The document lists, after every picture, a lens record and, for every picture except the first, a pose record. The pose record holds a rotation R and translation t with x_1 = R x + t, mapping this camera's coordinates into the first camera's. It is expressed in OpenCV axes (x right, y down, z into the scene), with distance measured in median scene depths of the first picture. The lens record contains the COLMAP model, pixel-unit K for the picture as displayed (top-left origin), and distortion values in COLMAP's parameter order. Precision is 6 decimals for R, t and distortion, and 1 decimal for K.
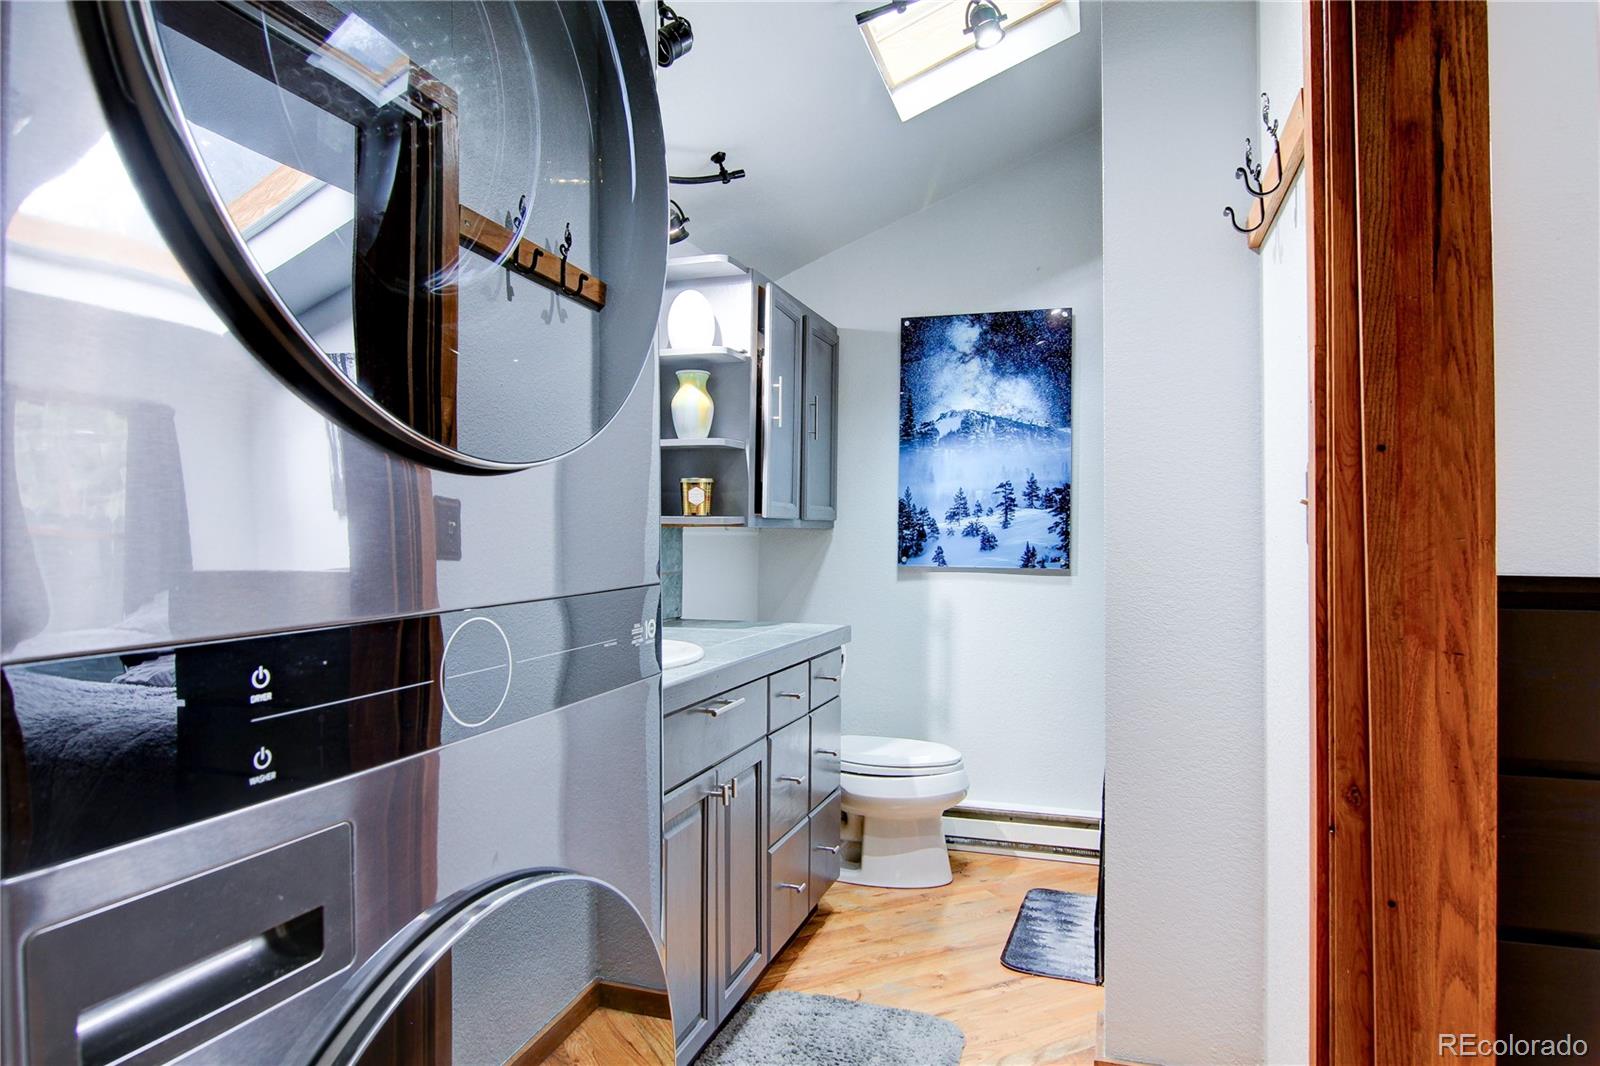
lens RADIAL K [[932.6, 0, 803.2], [0, 932.6, 531.0], [0, 0, 1]] dist [-0.001817, -0.016098]
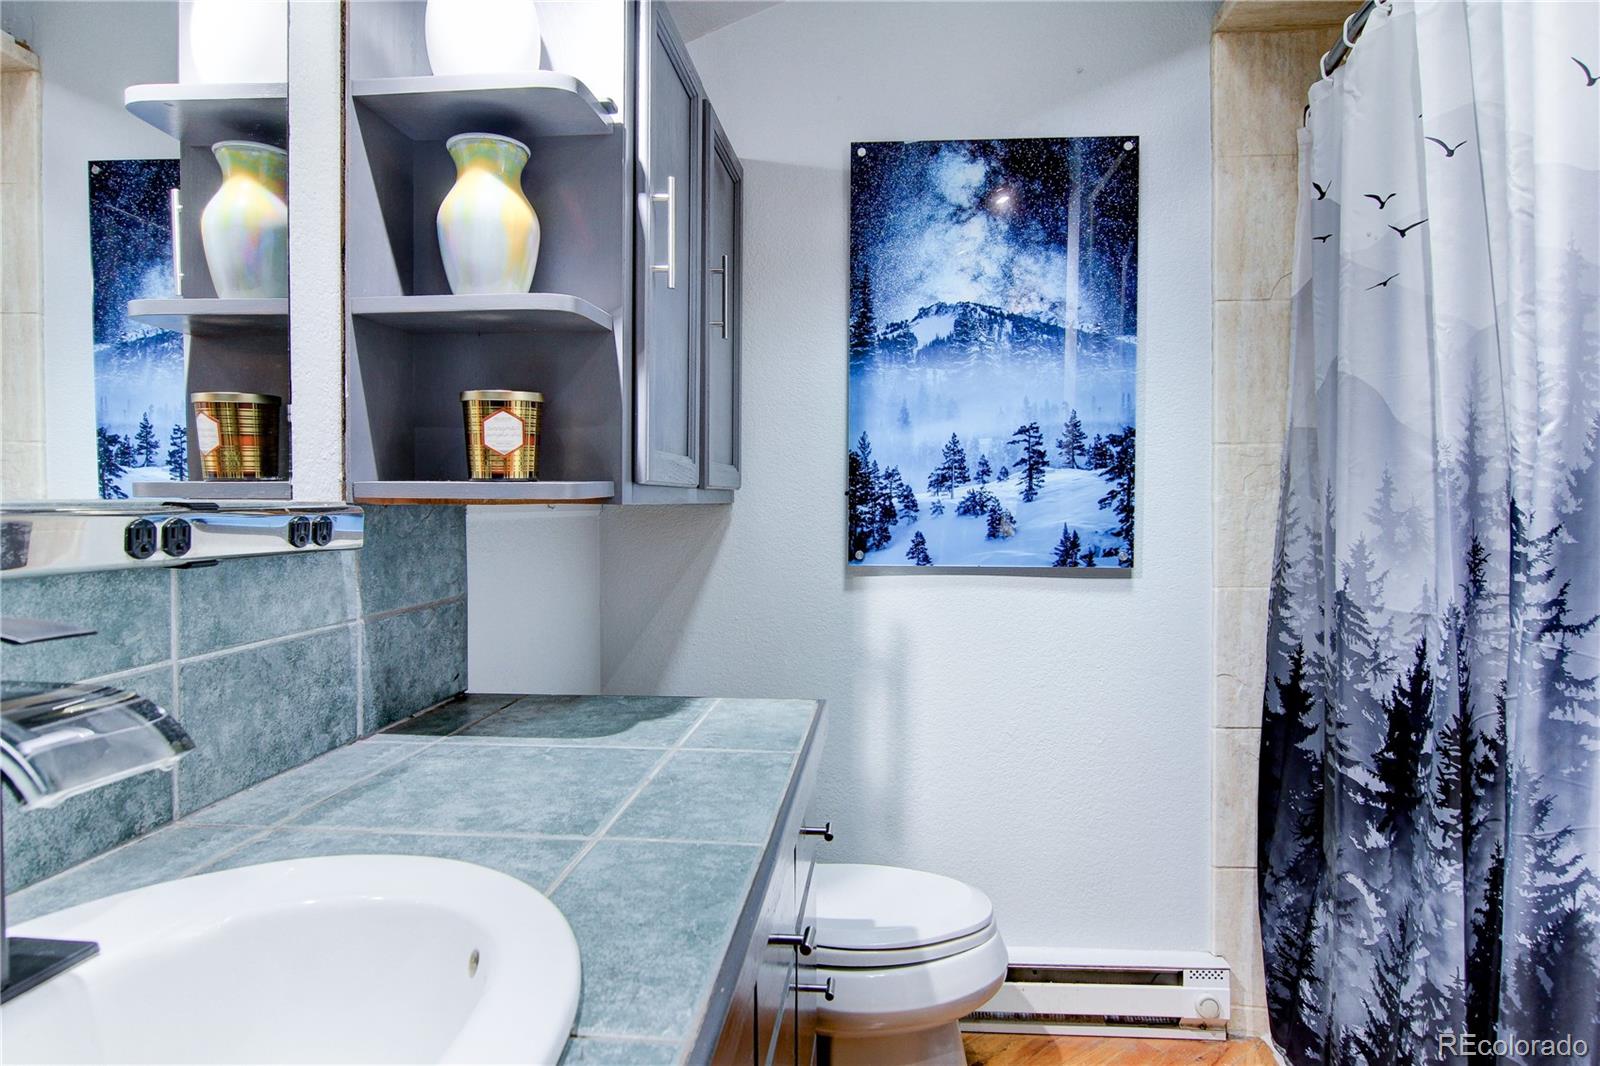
lens RADIAL K [[932.6, 0, 803.2], [0, 932.6, 531.0], [0, 0, 1]] dist [-0.001817, -0.016098]
pose [[0.972902, -0.013887, 0.230801, -0.064522], [0.006288, 0.999415, 0.033625, -0.004978], [-0.231133, -0.031262, 0.972420, 0.445107]]
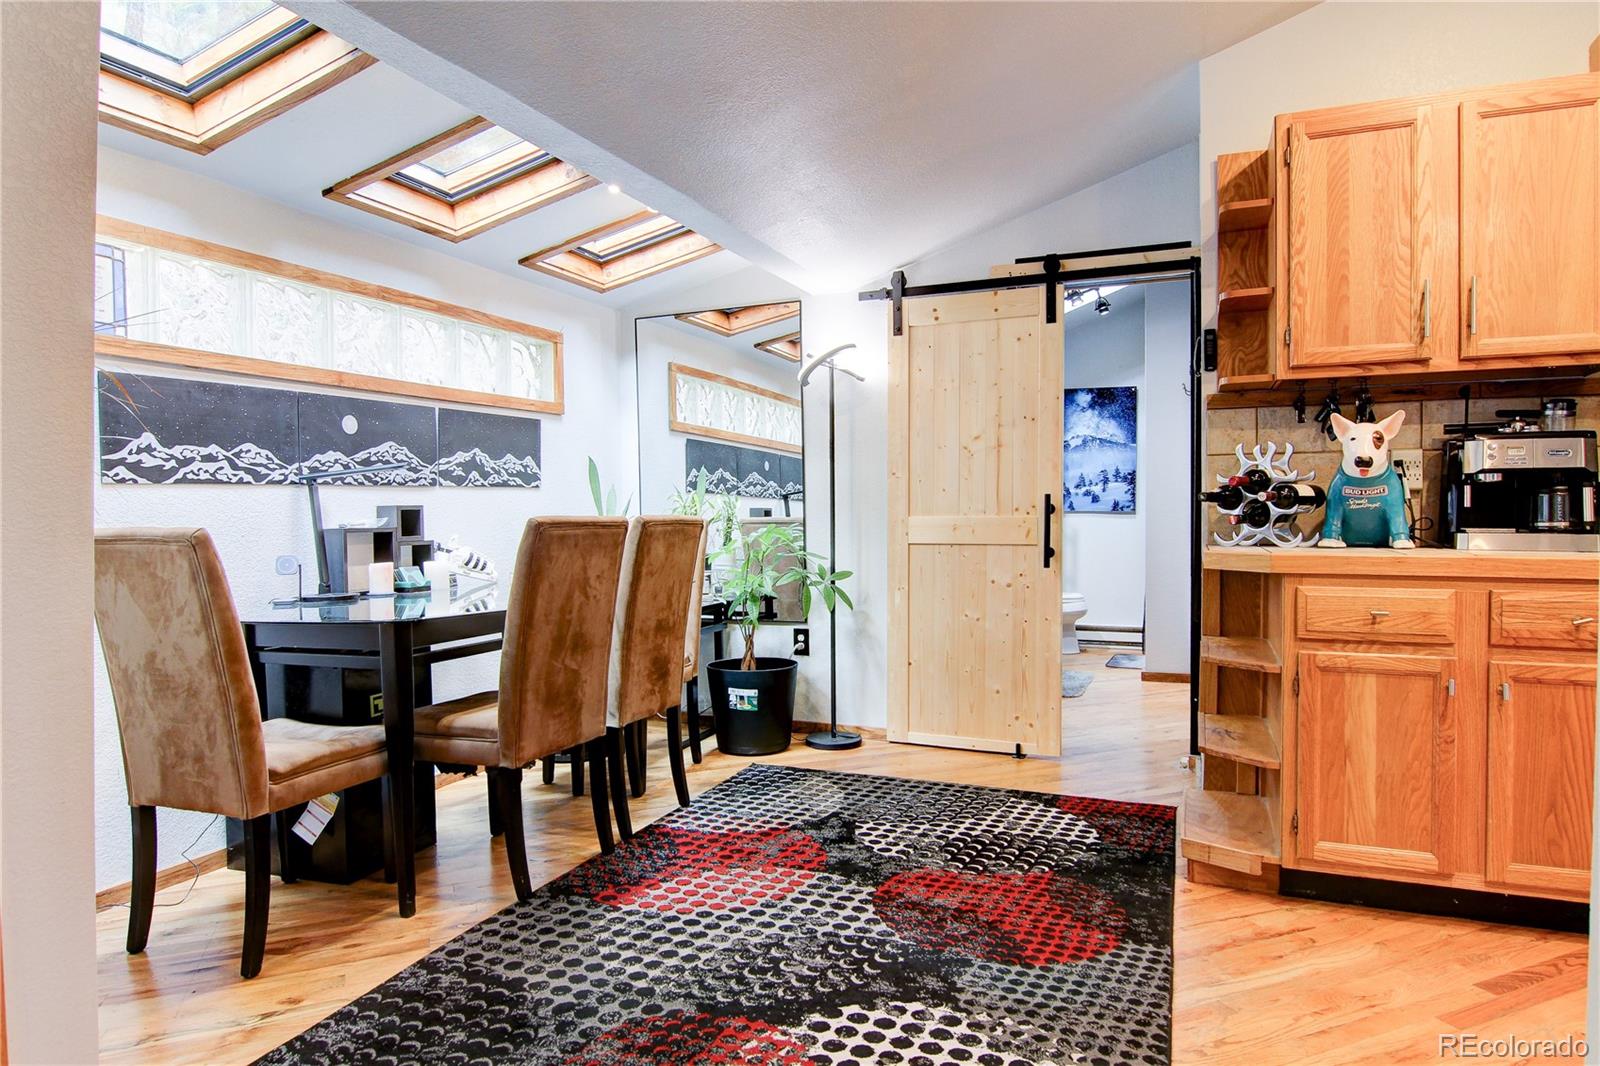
lens RADIAL K [[952.6, 0, 804.7], [0, 952.6, 530.1], [0, 0, 1]] dist [-0.004092, -0.016001]
pose [[0.997854, -0.003498, -0.065383, -0.309251], [0.004958, 0.999742, 0.022187, 0.031394], [0.065289, -0.022464, 0.997614, -1.158339]]
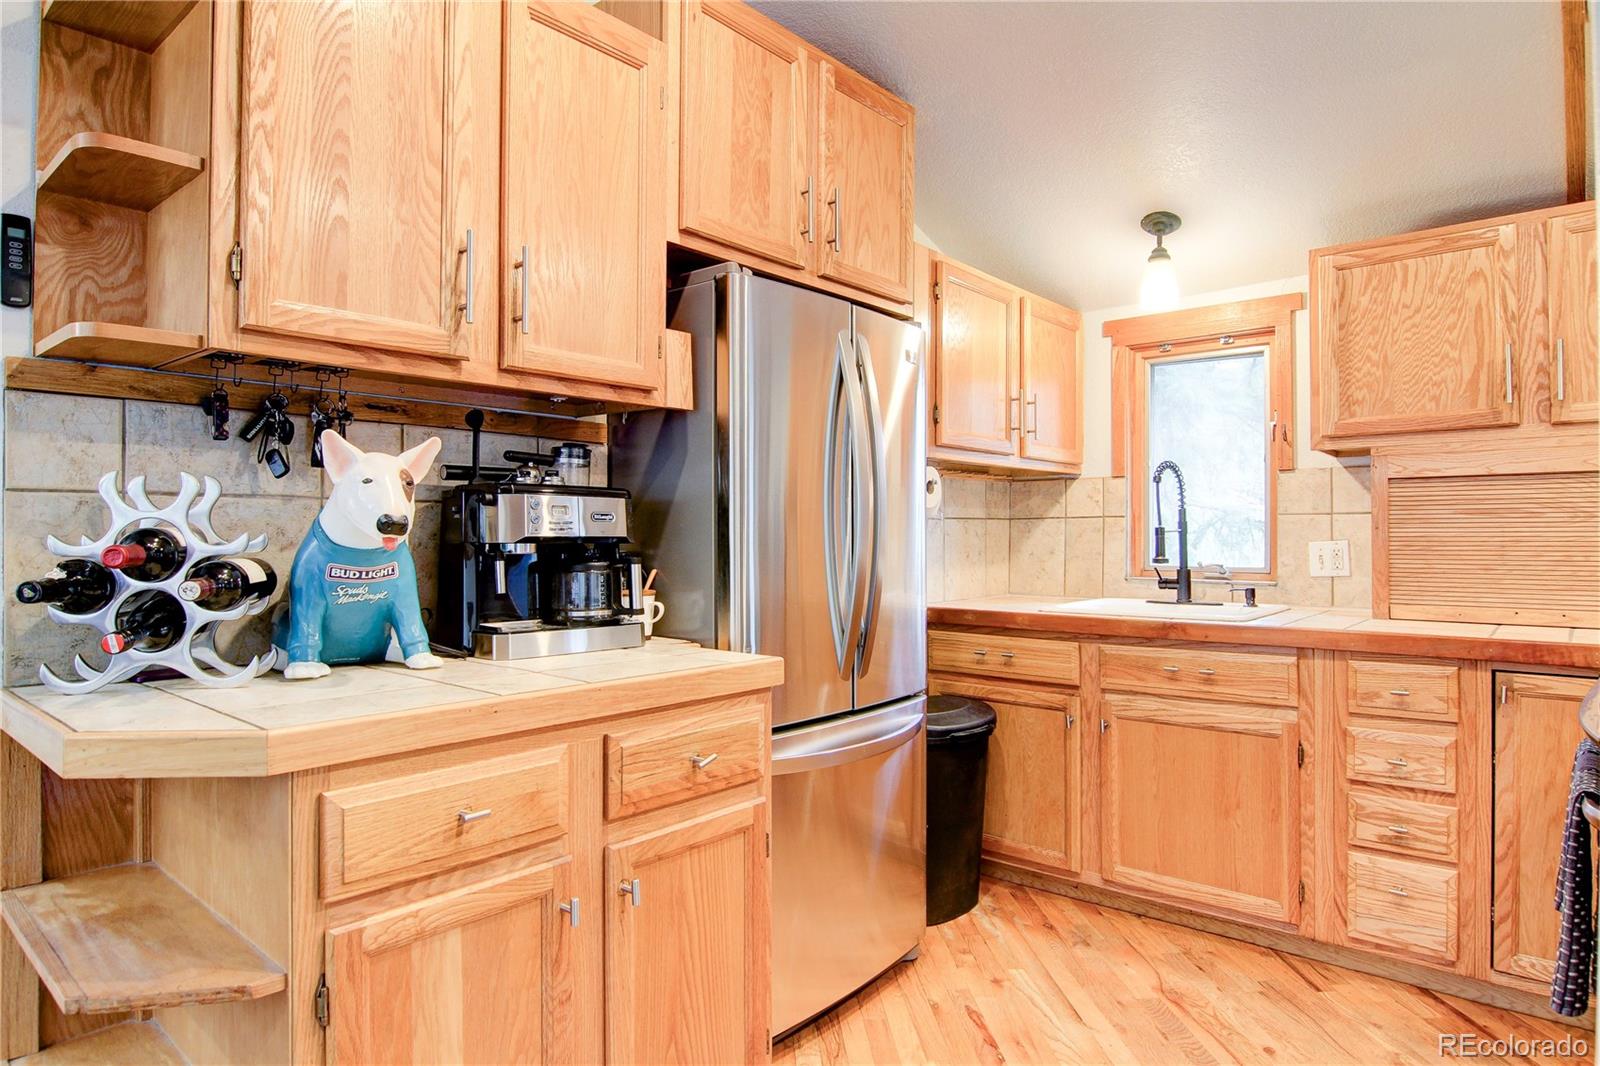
lens RADIAL K [[919.5, 0, 803.9], [0, 919.5, 528.3], [0, 0, 1]] dist [-0.005238, -0.012819]
pose [[0.375709, 0.005991, 0.926718, -0.217488], [-0.004206, 0.999980, -0.004760, -0.001492], [-0.926728, -0.002110, 0.375727, -0.683114]]
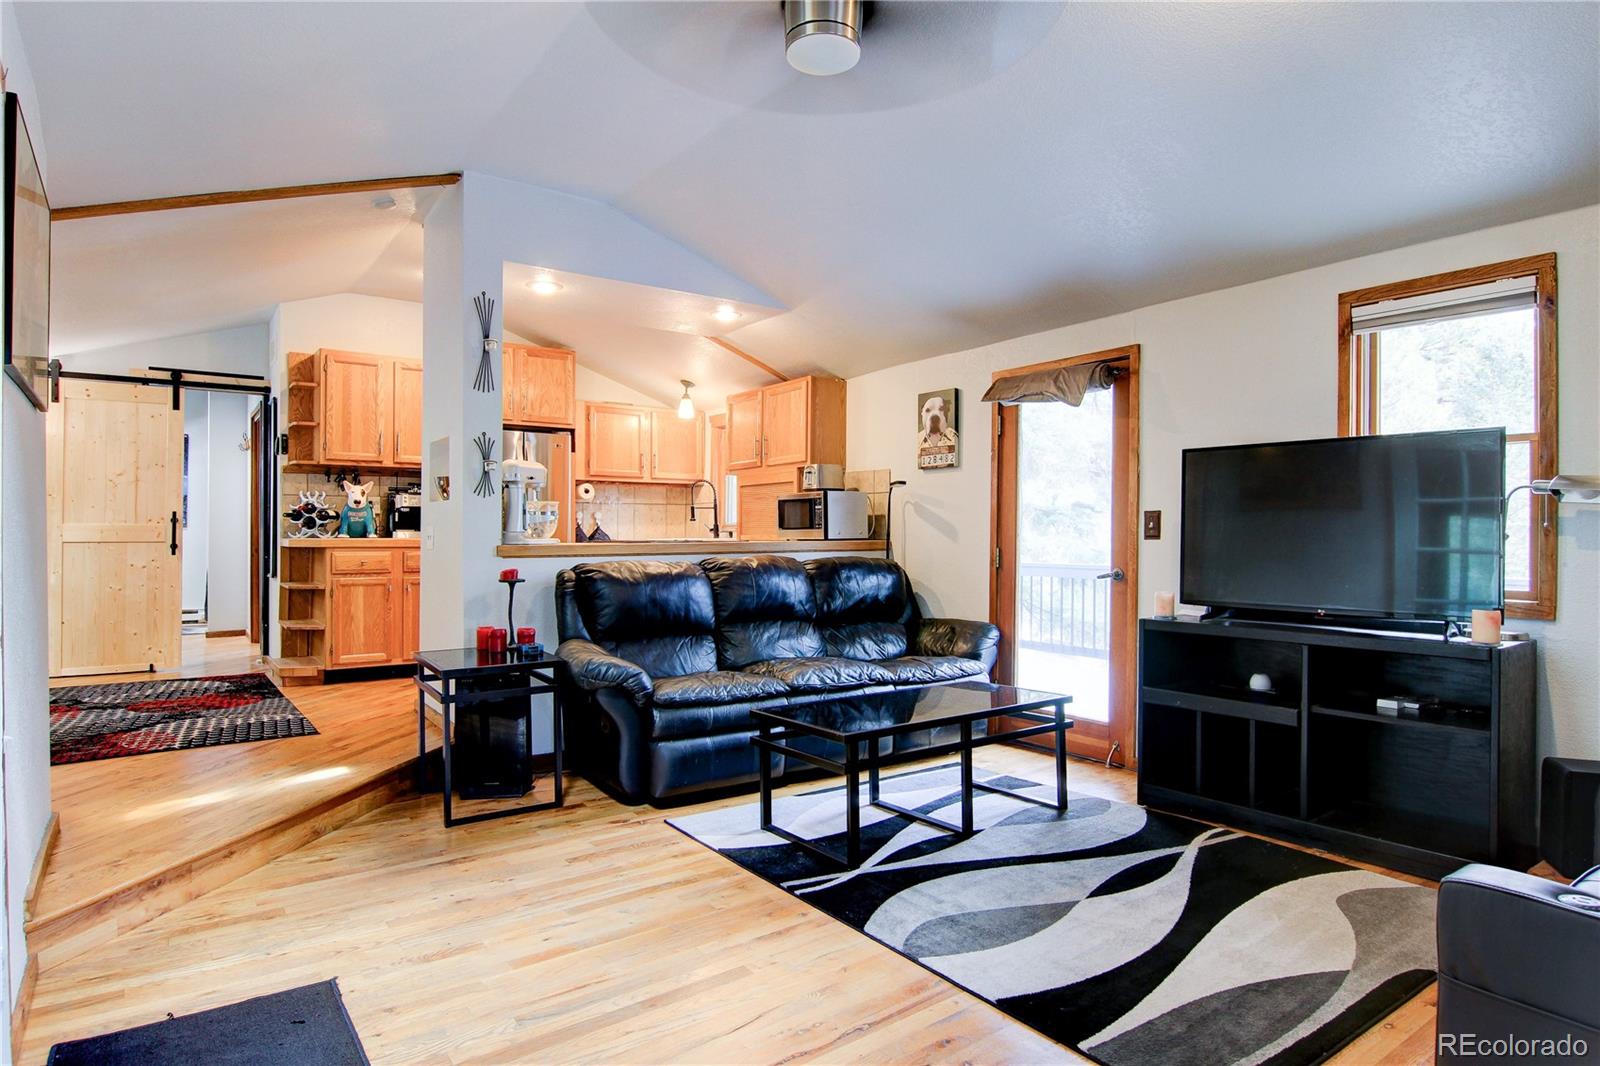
lens RADIAL K [[903.7, 0, 805.6], [0, 903.7, 530.0], [0, 0, 1]] dist [-0.002116, -0.014046]
pose [[0.581175, 0.003524, 0.813771, -0.845621], [-0.005373, 0.999985, -0.000494, 0.047363], [-0.813761, -0.004086, 0.581186, -2.121639]]
